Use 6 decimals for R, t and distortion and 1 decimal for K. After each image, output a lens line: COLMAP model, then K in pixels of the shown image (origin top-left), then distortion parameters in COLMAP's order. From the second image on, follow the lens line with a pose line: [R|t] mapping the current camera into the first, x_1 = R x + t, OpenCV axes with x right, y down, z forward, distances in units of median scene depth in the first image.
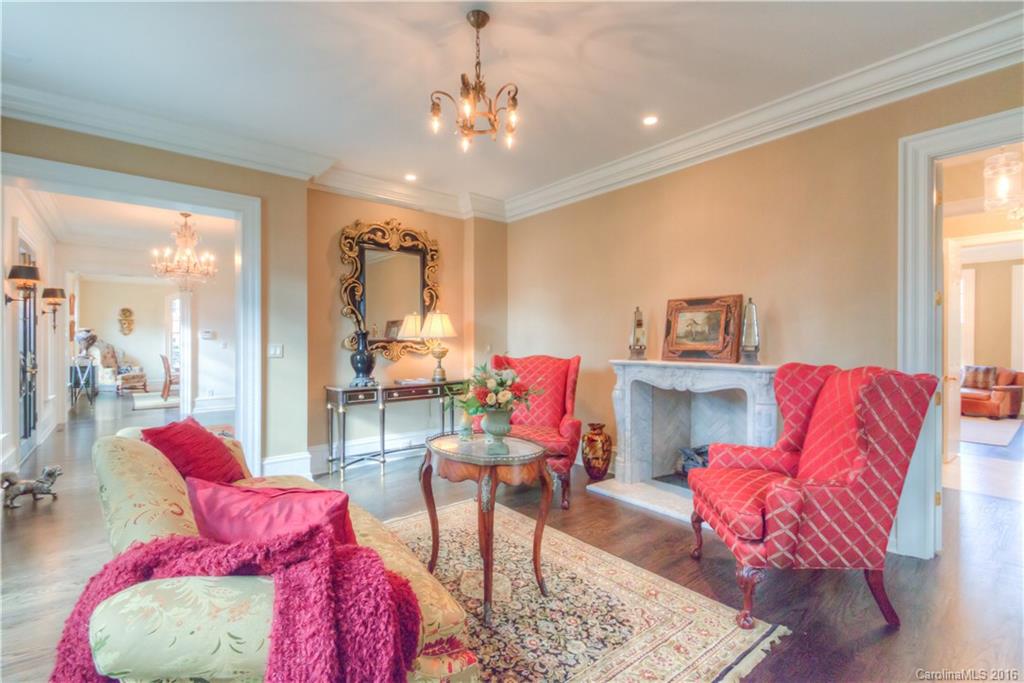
lens RADIAL K [[466.9, 0, 512.0], [0, 466.9, 341.5], [0, 0, 1]] dist [-0.011397, -0.000420]
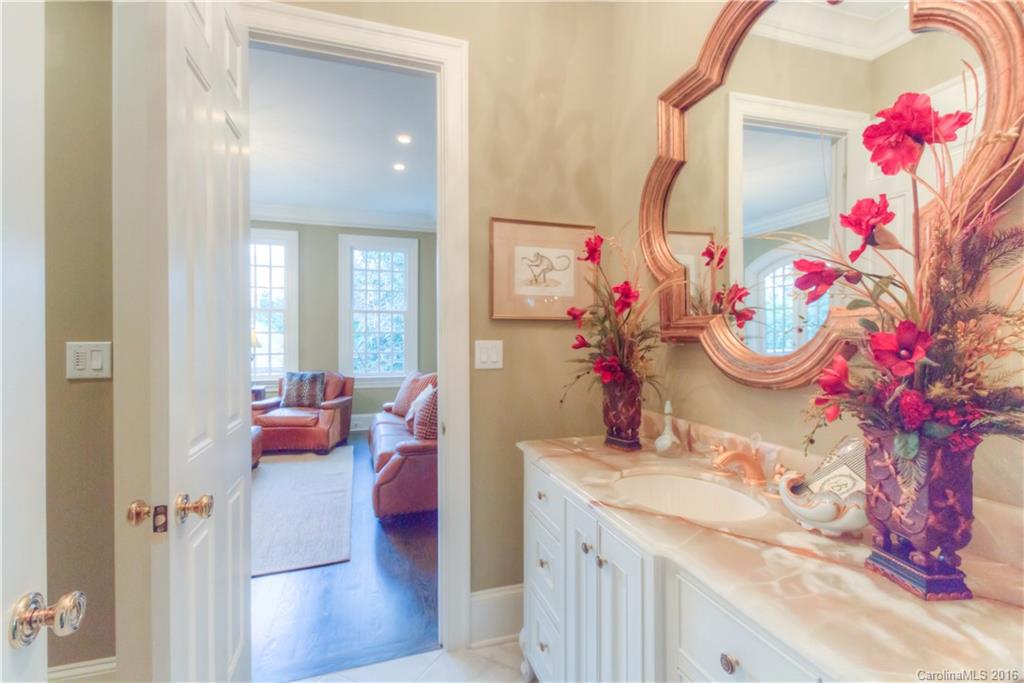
lens RADIAL K [[466.9, 0, 512.0], [0, 466.9, 341.5], [0, 0, 1]] dist [-0.011397, -0.000420]
pose [[0.356681, -0.008464, 0.934188, 0.503379], [0.002876, 0.999964, 0.007962, 0.004578], [-0.934222, -0.000153, 0.356693, 0.491119]]
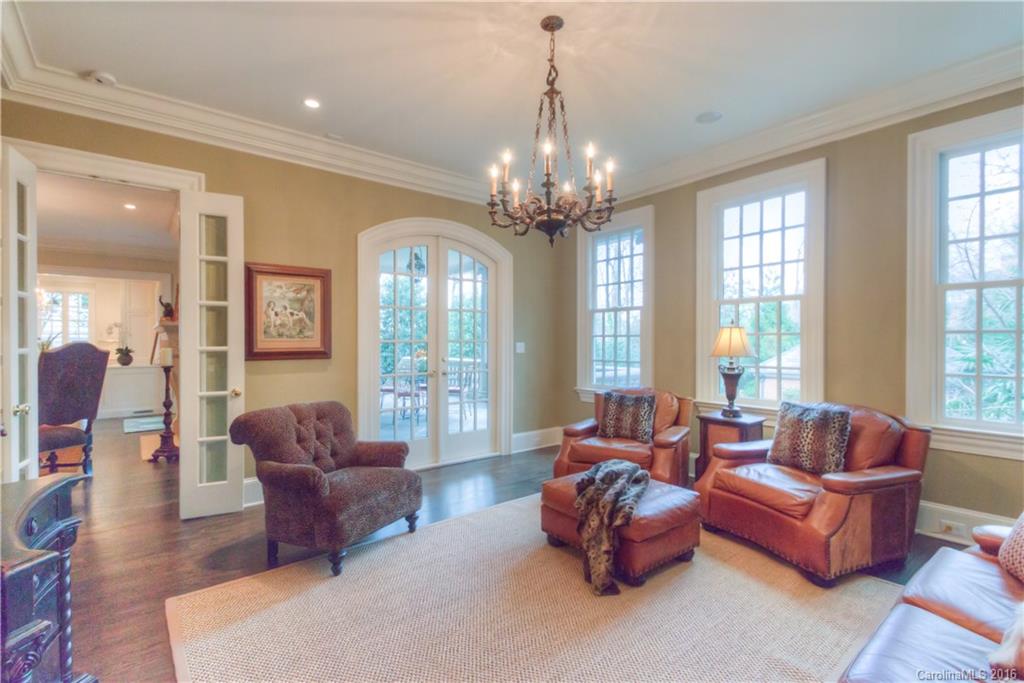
lens RADIAL K [[466.9, 0, 512.0], [0, 466.9, 341.5], [0, 0, 1]] dist [-0.011397, -0.000420]
pose [[0.999999, -0.000411, -0.001657, 0.801077], [0.000417, 0.999992, 0.003858, 0.001616], [0.001655, -0.003858, 0.999991, 0.652206]]
